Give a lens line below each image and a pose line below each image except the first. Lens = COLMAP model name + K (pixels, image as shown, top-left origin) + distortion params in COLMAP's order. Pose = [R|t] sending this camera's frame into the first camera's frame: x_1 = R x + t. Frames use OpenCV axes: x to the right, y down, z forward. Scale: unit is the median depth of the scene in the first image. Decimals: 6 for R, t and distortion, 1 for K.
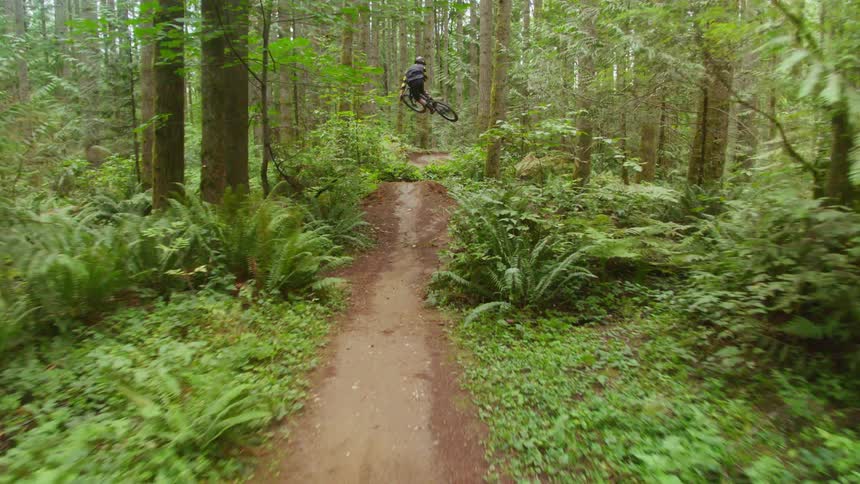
lens RADIAL K [[630.0, 0, 426.5], [0, 630.0, 239.4], [0, 0, 1]] dist [-0.127165, 0.022515]
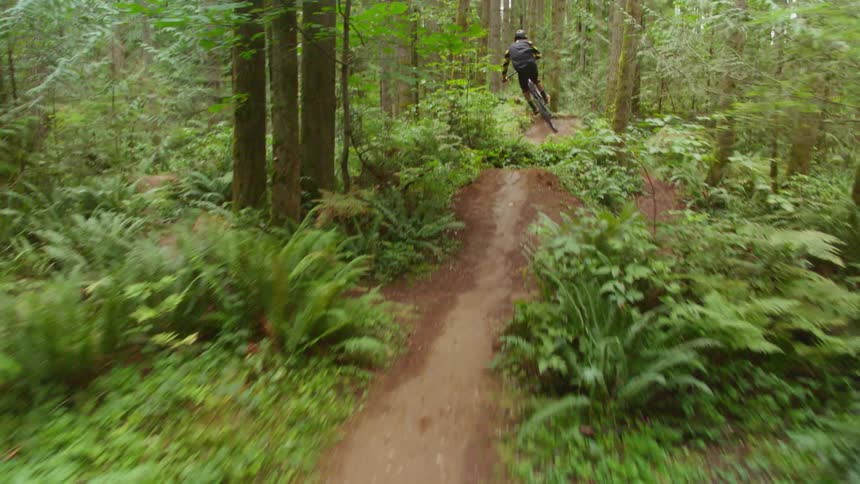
lens RADIAL K [[630.0, 0, 426.5], [0, 630.0, 239.4], [0, 0, 1]] dist [-0.127165, 0.022515]
pose [[0.977287, 0.049929, -0.205954, 0.032900], [-0.033940, 0.996180, 0.080452, -0.053366], [0.209184, -0.071635, 0.975249, 0.098735]]
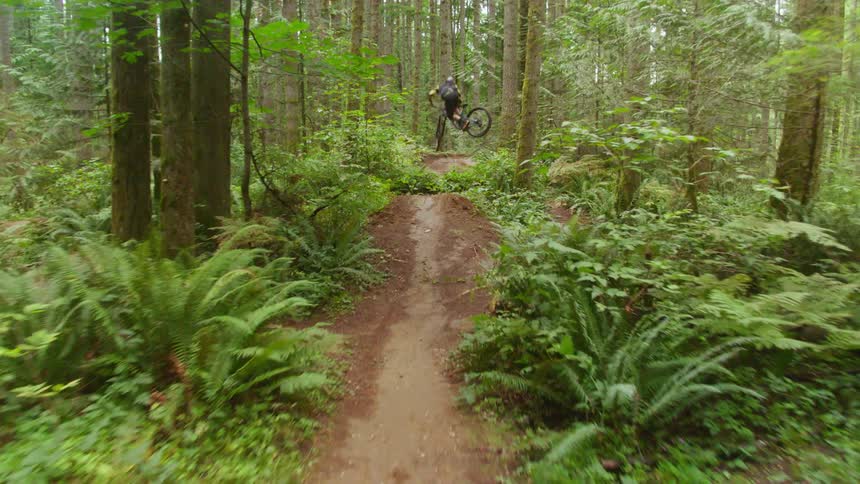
lens RADIAL K [[624.9, 0, 441.6], [0, 624.9, 243.2], [0, 0, 1]] dist [-0.130967, 0.022697]
pose [[0.999994, 0.002515, 0.002250, -0.009490], [-0.002530, 0.999973, 0.006879, -0.029925], [-0.002233, -0.006885, 0.999974, 0.157395]]
